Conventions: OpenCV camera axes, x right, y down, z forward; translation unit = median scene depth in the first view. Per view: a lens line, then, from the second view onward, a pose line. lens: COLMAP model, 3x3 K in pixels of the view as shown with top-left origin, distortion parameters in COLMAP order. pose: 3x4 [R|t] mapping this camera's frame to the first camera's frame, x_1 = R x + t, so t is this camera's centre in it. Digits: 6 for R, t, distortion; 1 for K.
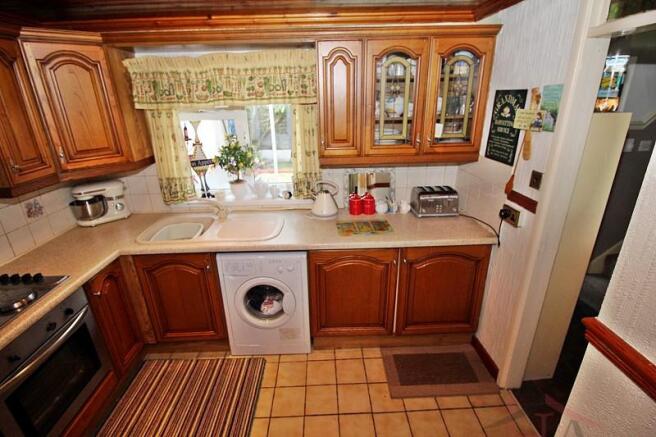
lens RADIAL K [[311.8, 0, 330.7], [0, 311.8, 214.2], [0, 0, 1]] dist [-0.000647, -0.000974]
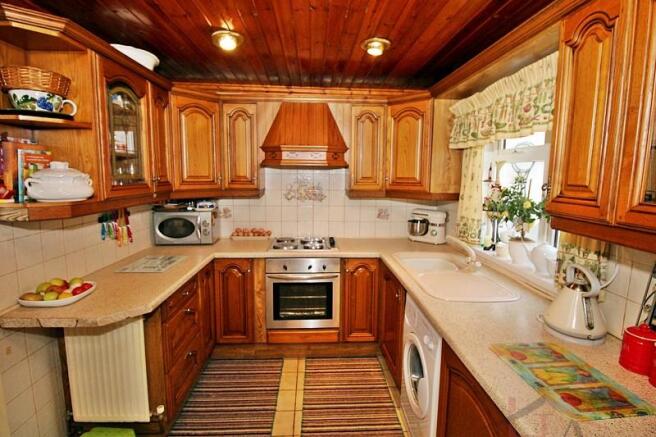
lens RADIAL K [[332.4, 0, 327.4], [0, 332.4, 210.3], [0, 0, 1]] dist [-0.000203, -0.000307]
pose [[0.017054, 0.139621, -0.990058, 0.541323], [-0.356260, 0.926061, 0.124459, -0.119020], [0.934231, 0.350596, 0.065534, 0.562805]]
